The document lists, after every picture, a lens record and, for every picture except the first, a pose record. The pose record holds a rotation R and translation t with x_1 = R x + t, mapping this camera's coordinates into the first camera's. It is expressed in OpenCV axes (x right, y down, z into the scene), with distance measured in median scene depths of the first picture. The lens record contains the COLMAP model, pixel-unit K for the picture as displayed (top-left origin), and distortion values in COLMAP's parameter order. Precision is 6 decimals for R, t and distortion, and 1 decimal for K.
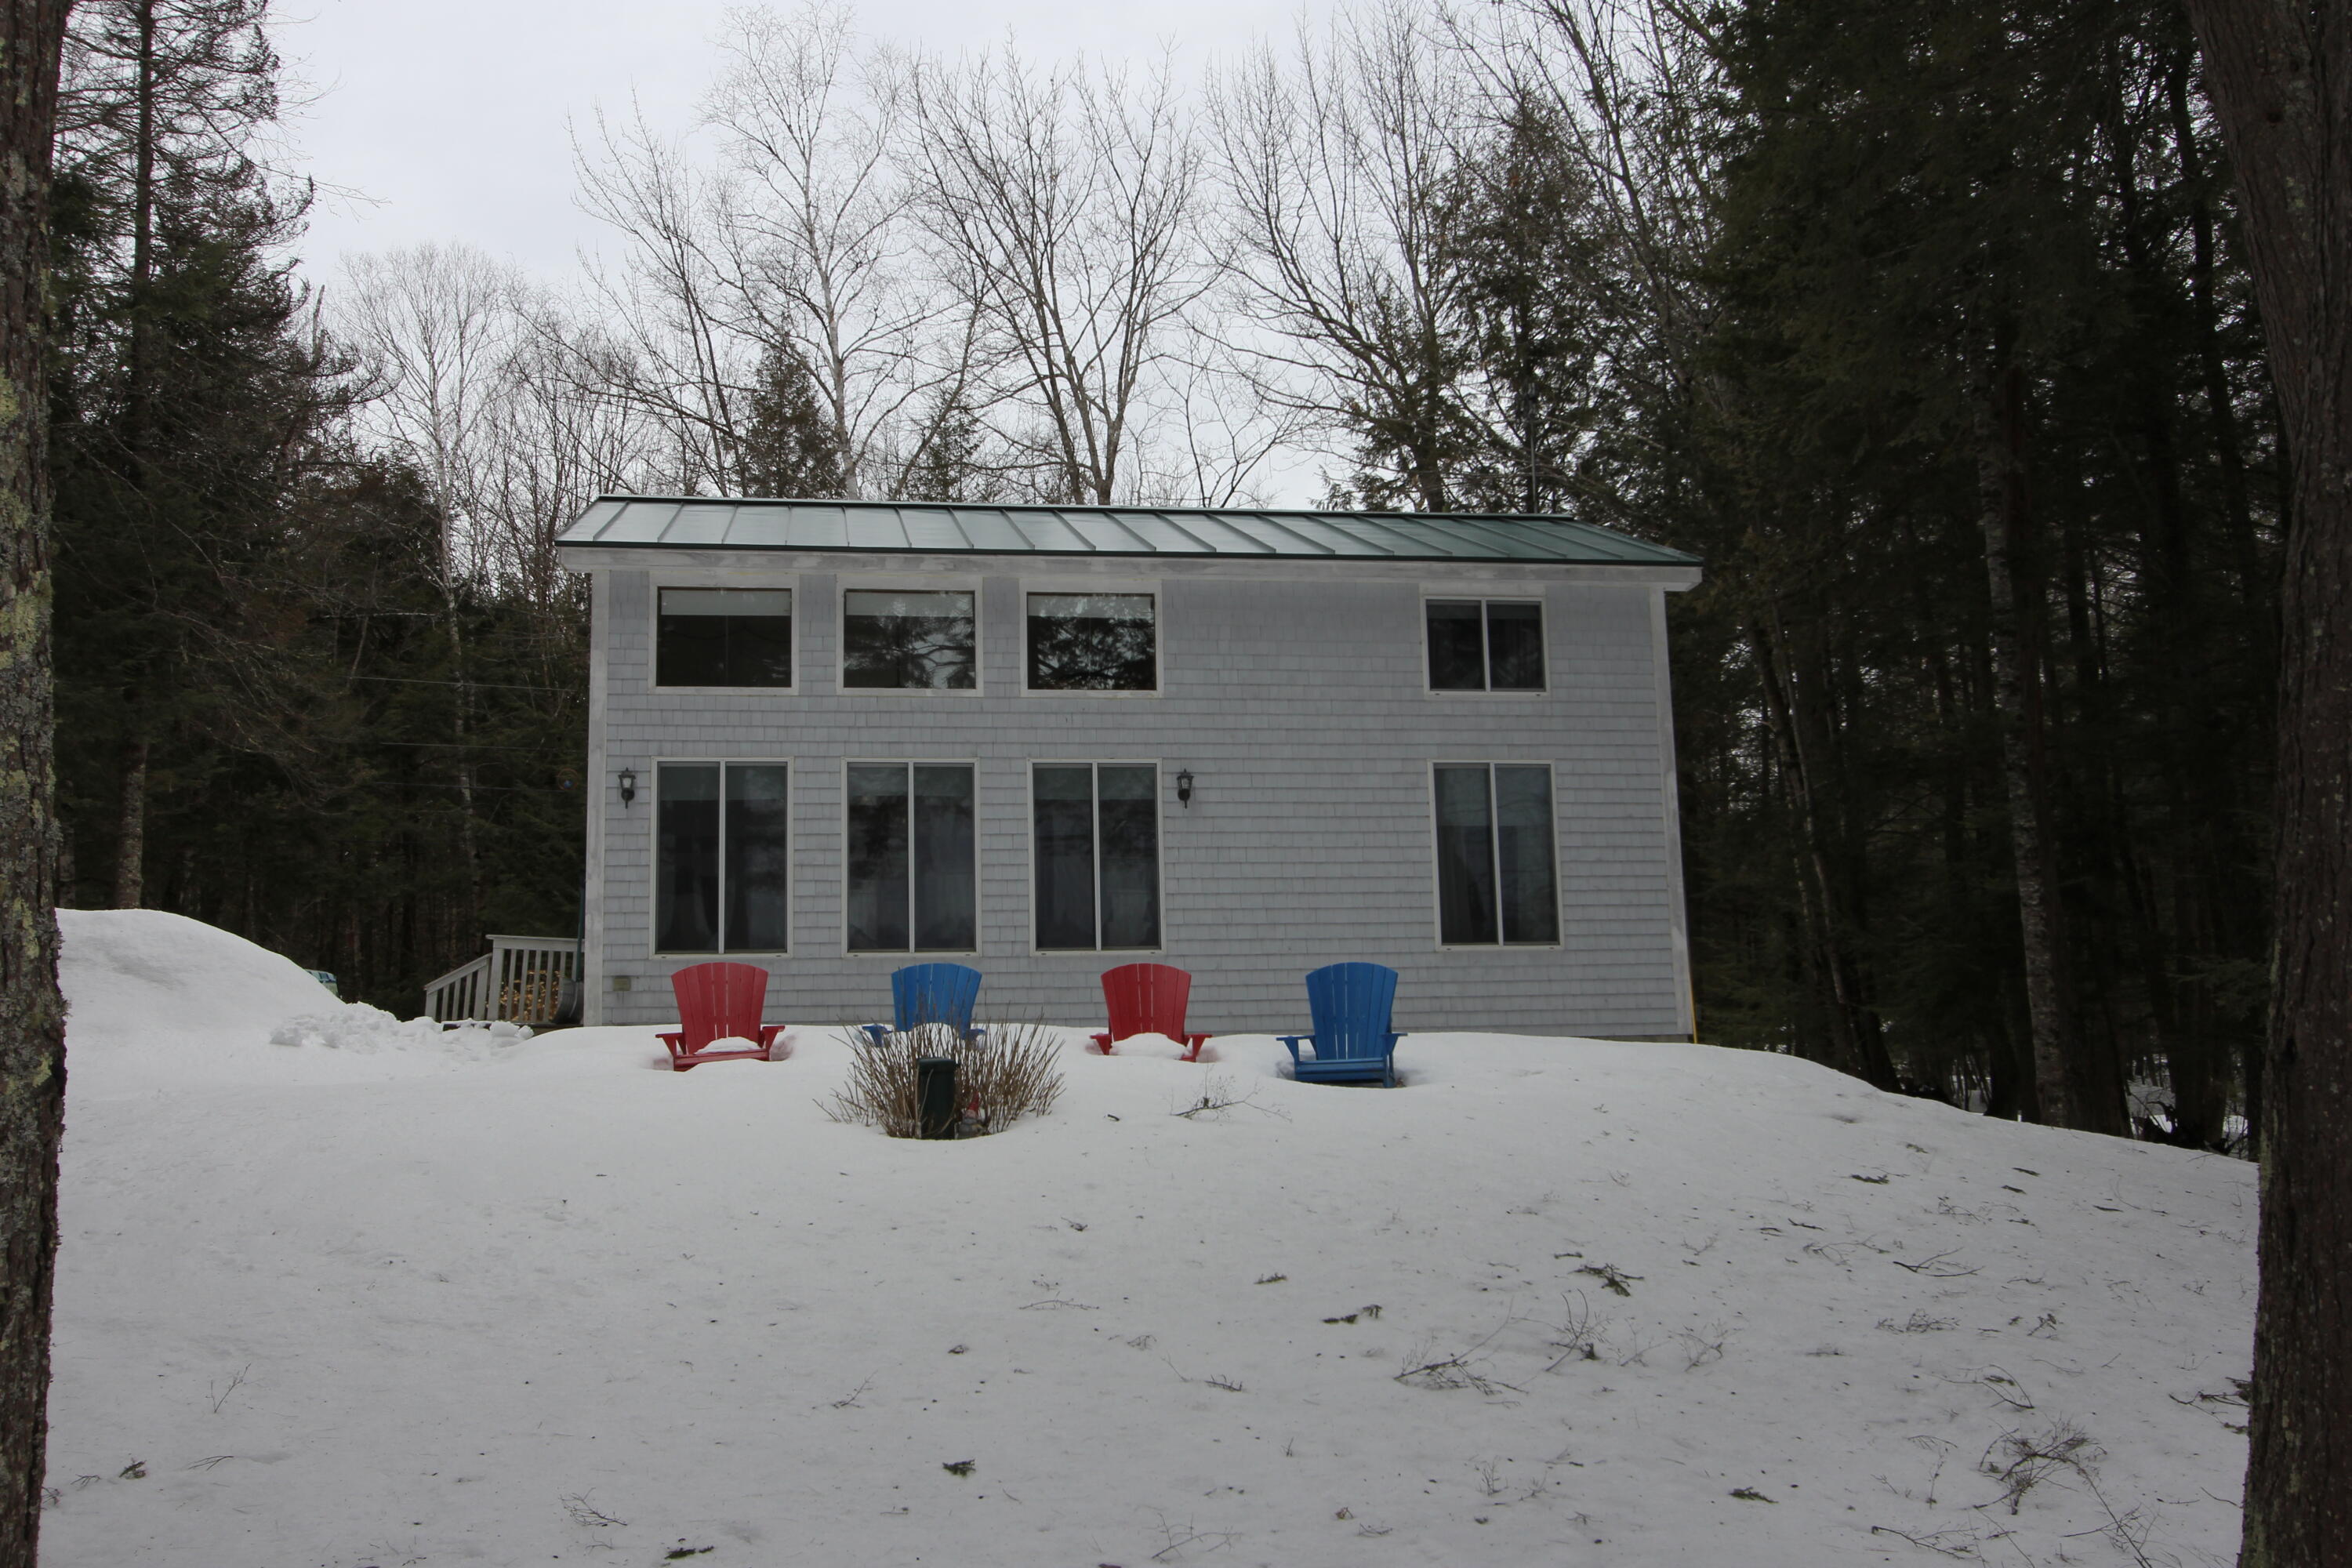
lens RADIAL K [[2167.1, 0, 1176.1], [0, 2167.1, 784.4], [0, 0, 1]] dist [-0.006768, 0.000000]
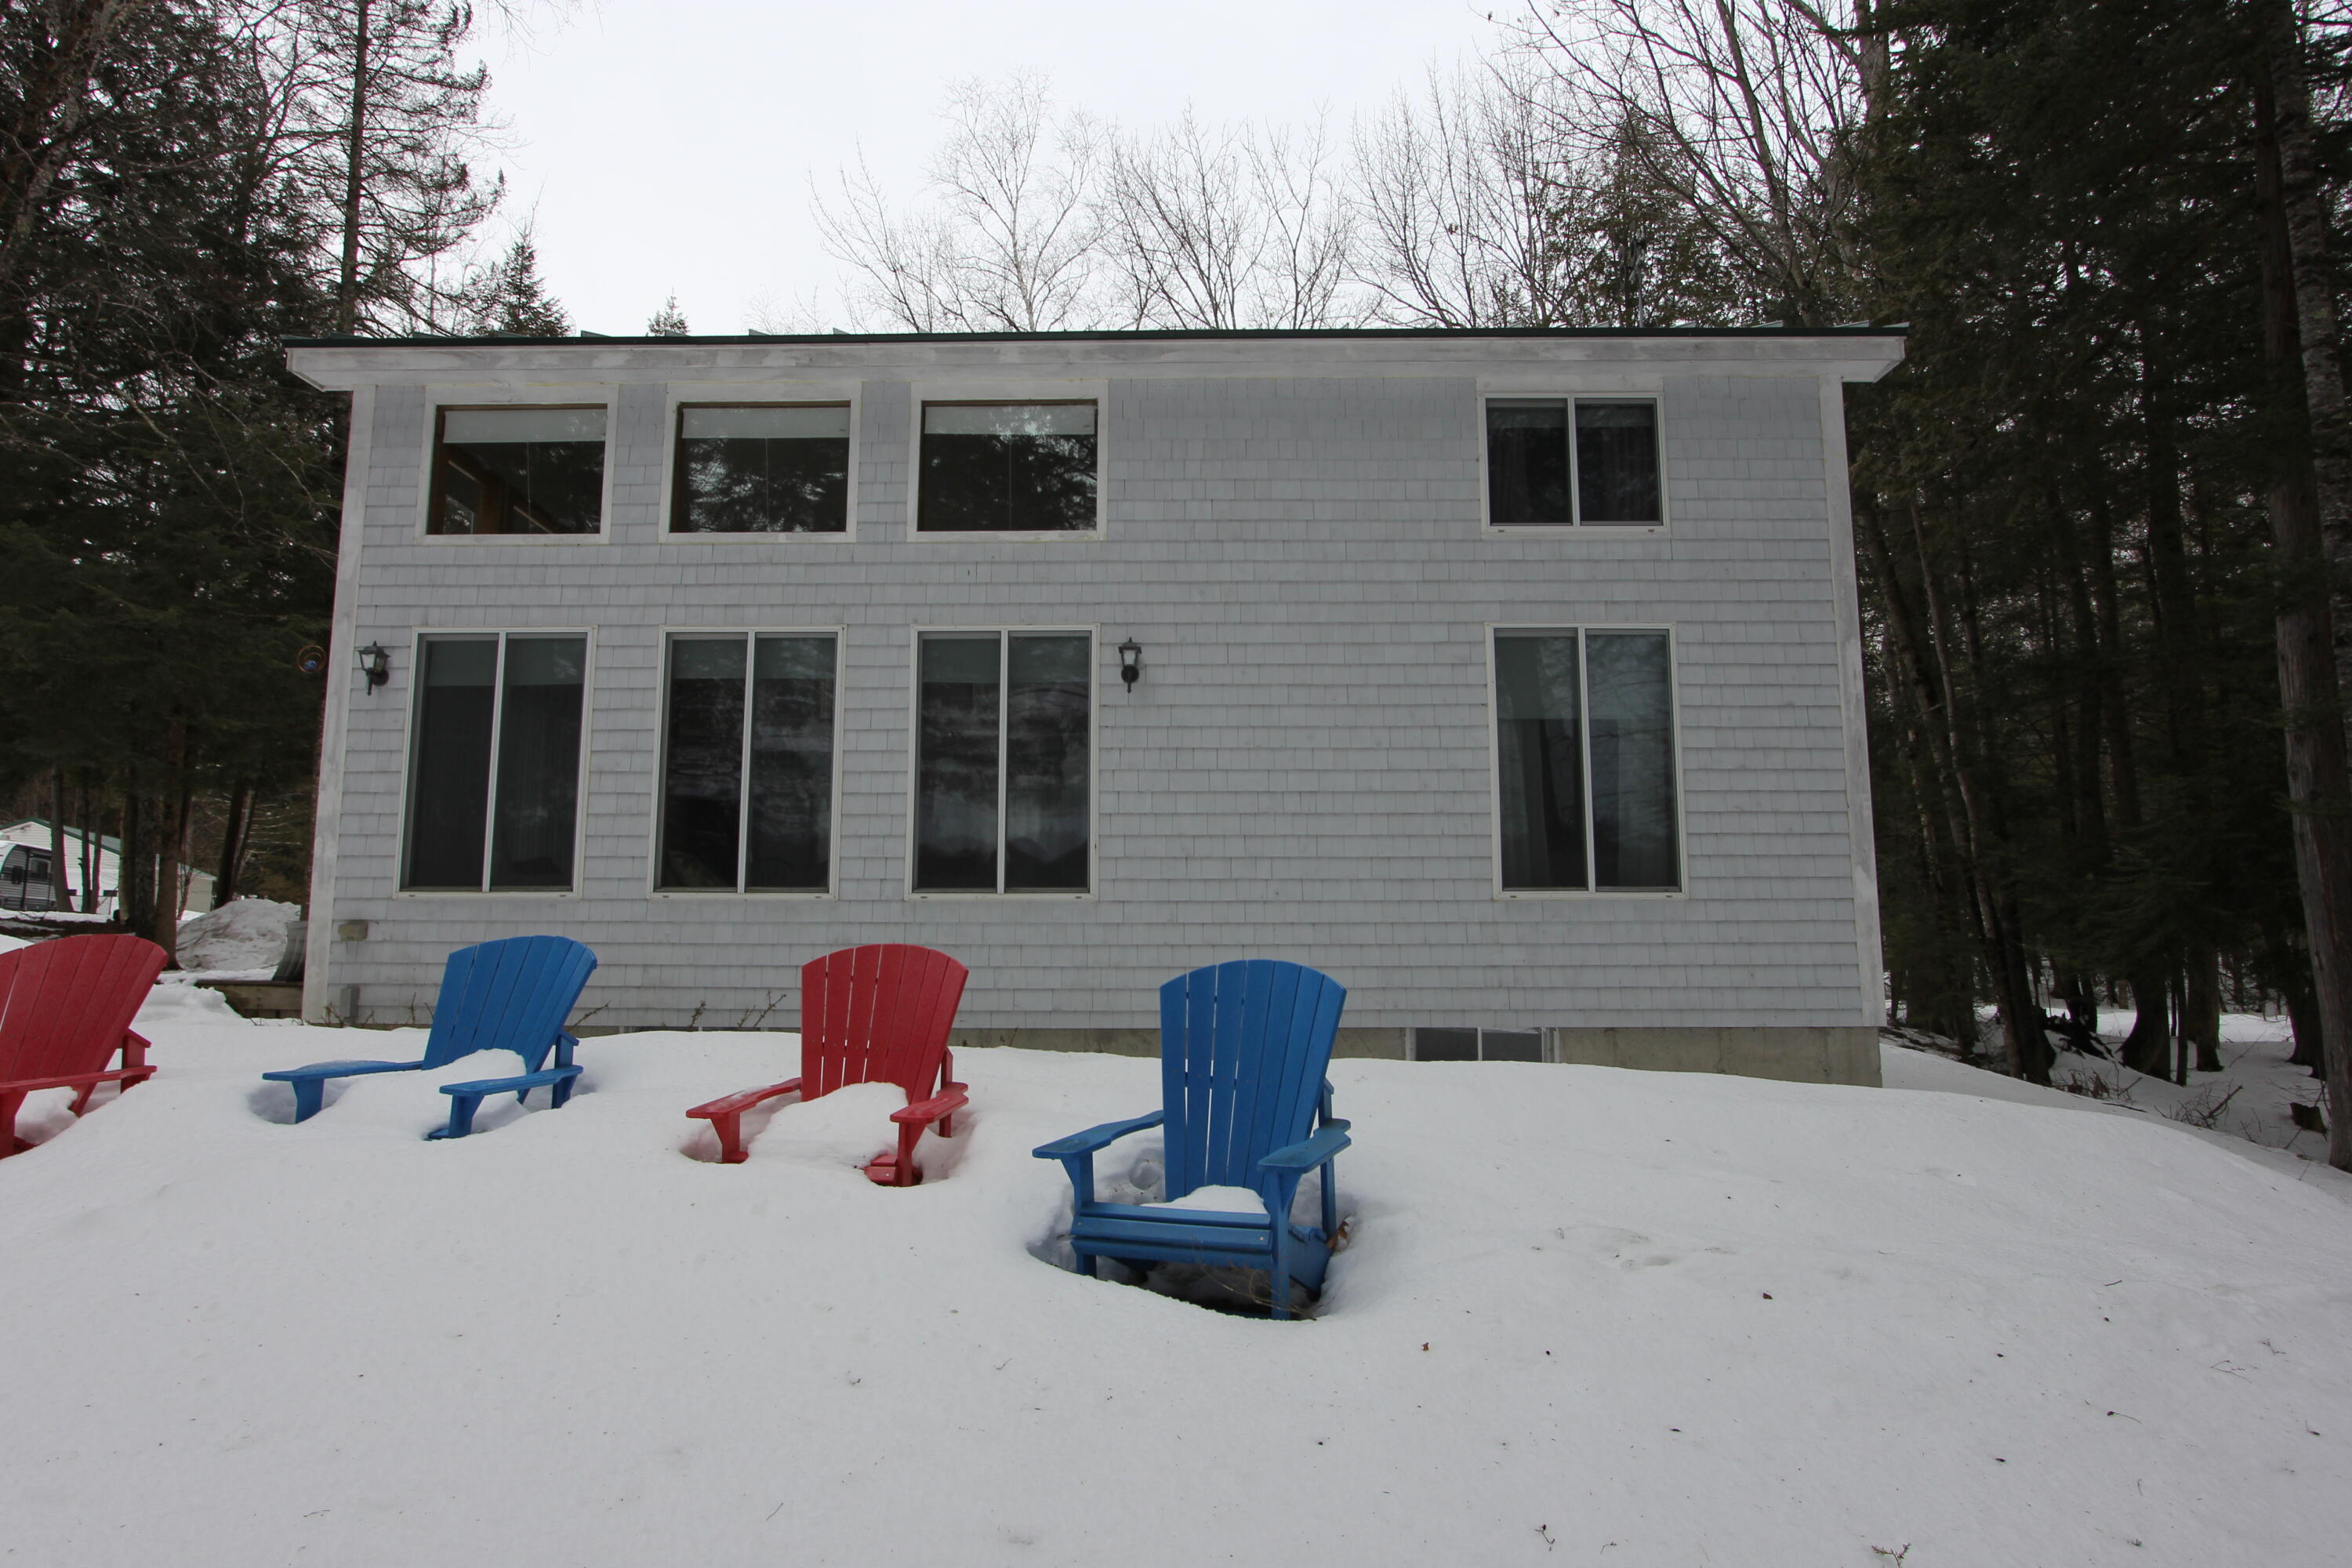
lens RADIAL K [[1357.6, 0, 1158.7], [0, 1357.6, 794.2], [0, 0, 1]] dist [-0.017272, 0.004086]
pose [[0.985221, 0.003152, -0.171262, 0.088499], [0.003256, 0.999305, 0.037123, 0.027230], [0.171260, -0.037132, 0.984526, 0.557306]]
